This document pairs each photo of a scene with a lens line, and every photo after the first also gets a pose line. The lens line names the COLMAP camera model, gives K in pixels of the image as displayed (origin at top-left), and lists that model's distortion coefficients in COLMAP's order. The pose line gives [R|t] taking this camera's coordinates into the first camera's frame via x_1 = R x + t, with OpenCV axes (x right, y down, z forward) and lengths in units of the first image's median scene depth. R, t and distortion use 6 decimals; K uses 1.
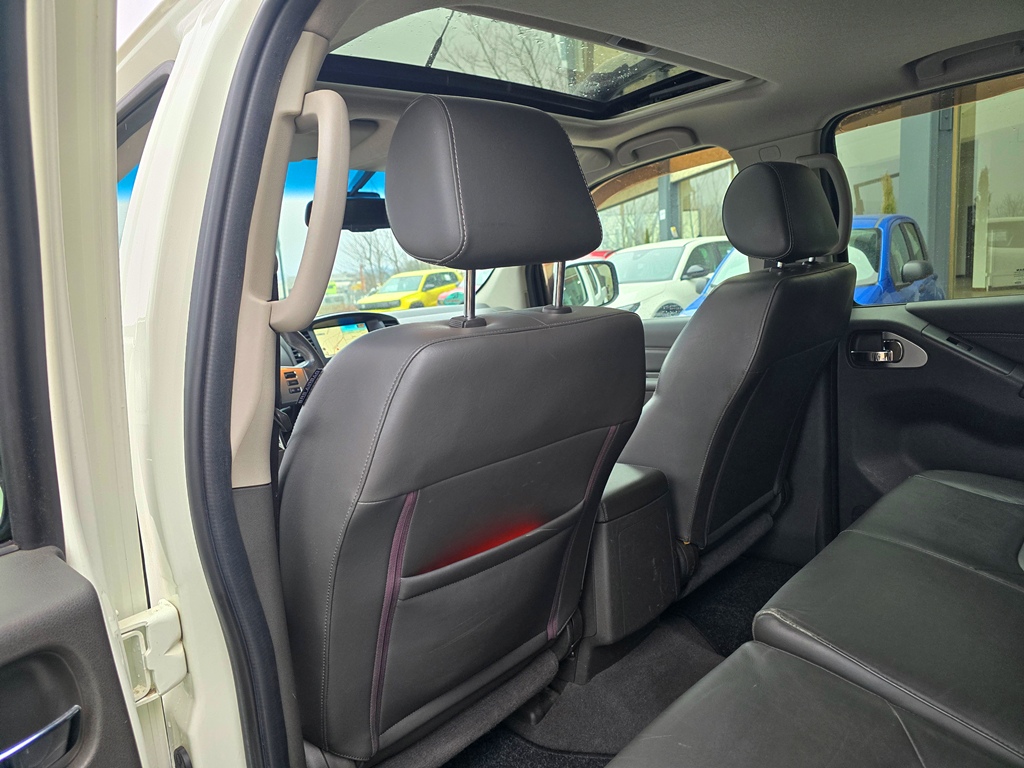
lens RADIAL K [[675.0, 0, 512.0], [0, 675.0, 384.0], [0, 0, 1]] dist [0.040910, -0.057100]
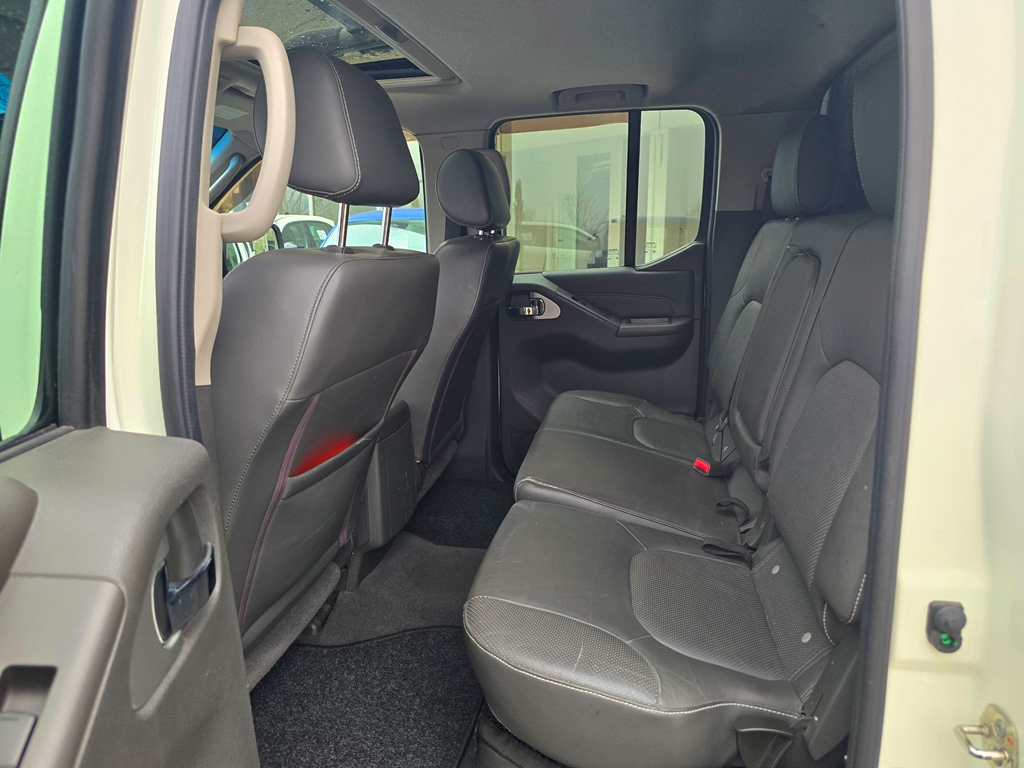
lens RADIAL K [[675.0, 0, 512.0], [0, 675.0, 384.0], [0, 0, 1]] dist [0.040910, -0.057100]
pose [[0.819401, -0.051522, 0.570901, -0.301461], [0.037229, 0.998633, 0.036689, 0.064242], [-0.572011, -0.008809, 0.820199, -0.079587]]
